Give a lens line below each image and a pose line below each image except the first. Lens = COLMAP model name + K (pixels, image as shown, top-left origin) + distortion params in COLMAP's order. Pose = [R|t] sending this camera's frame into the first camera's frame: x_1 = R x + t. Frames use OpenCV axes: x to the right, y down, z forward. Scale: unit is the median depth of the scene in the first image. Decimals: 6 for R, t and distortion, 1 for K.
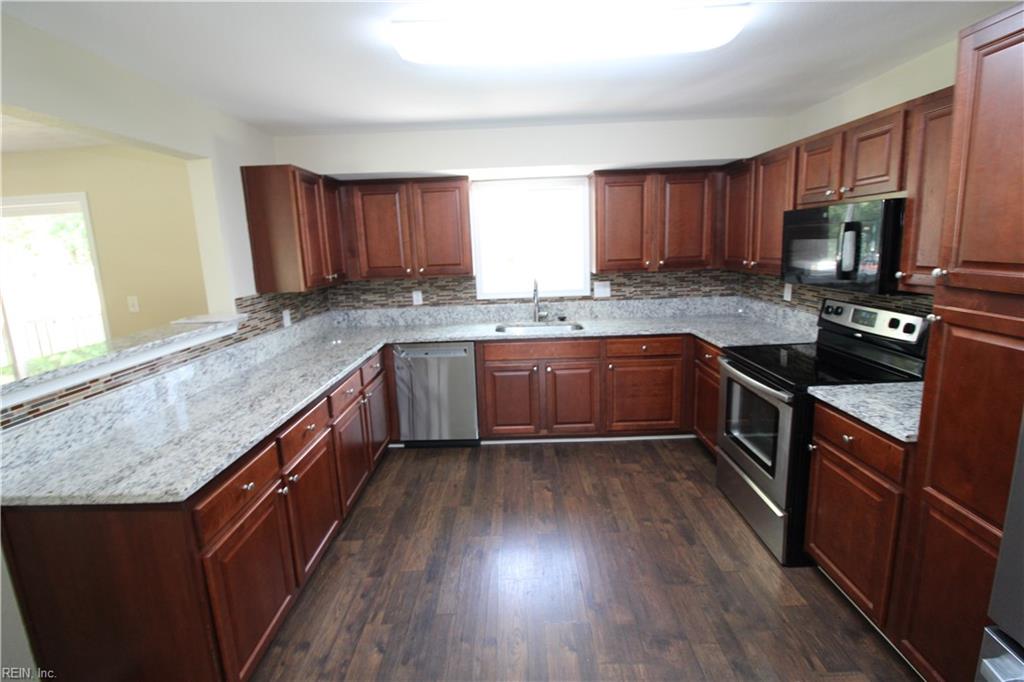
lens RADIAL K [[479.0, 0, 506.1], [0, 479.0, 329.7], [0, 0, 1]] dist [-0.003352, -0.010544]
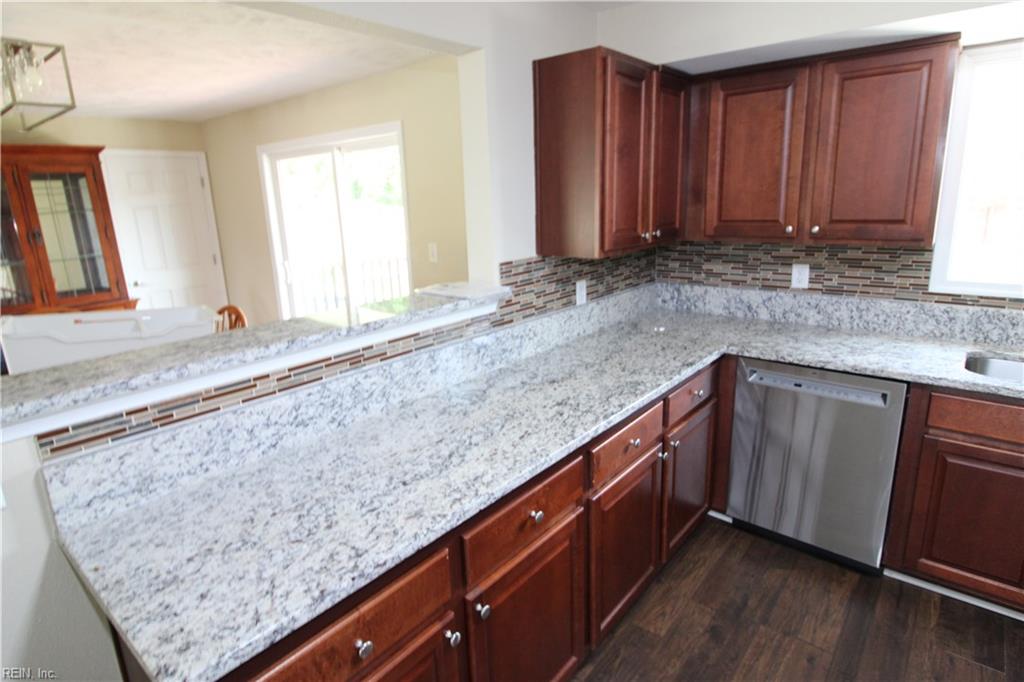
lens RADIAL K [[549.9, 0, 510.0], [0, 549.9, 329.8], [0, 0, 1]] dist [-0.000862, -0.001240]
pose [[0.773885, 0.161466, -0.612397, -0.050600], [-0.108796, 0.986473, 0.122611, -0.057954], [0.623911, -0.028261, 0.780984, 0.333690]]
